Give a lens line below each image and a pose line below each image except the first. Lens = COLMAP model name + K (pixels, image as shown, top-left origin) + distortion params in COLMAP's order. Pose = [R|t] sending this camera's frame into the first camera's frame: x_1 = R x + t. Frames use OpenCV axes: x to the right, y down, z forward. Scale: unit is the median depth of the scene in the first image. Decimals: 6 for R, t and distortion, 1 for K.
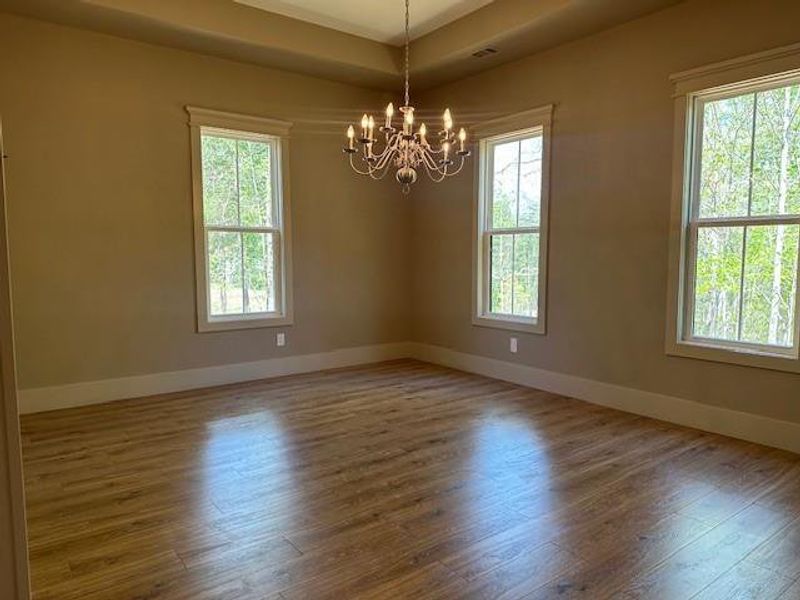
lens RADIAL K [[564.8, 0, 400.0], [0, 564.8, 300.0], [0, 0, 1]] dist [0.086968, -0.132776]
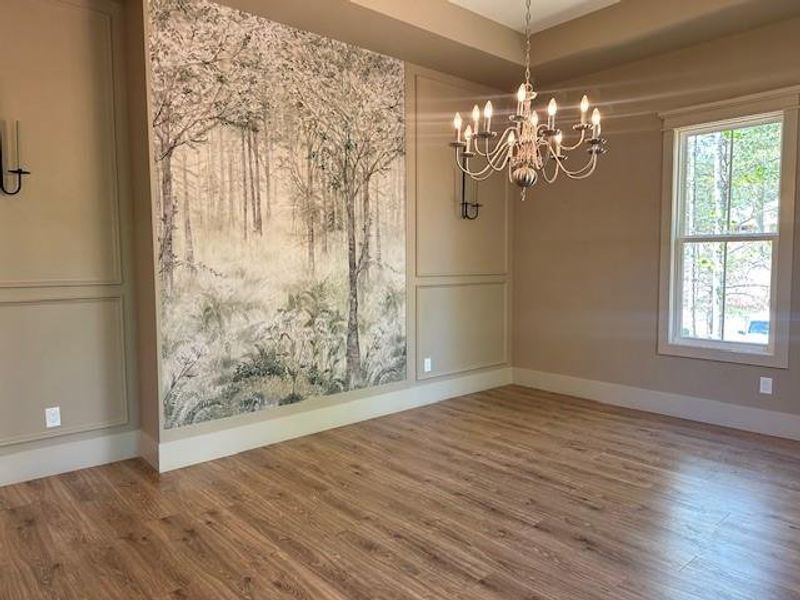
lens RADIAL K [[564.8, 0, 400.0], [0, 564.8, 300.0], [0, 0, 1]] dist [0.086968, -0.132776]
pose [[0.065602, 0.072204, -0.995230, 0.649199], [-0.078263, 0.994678, 0.067005, -0.069816], [0.994772, 0.073494, 0.070904, 0.621582]]
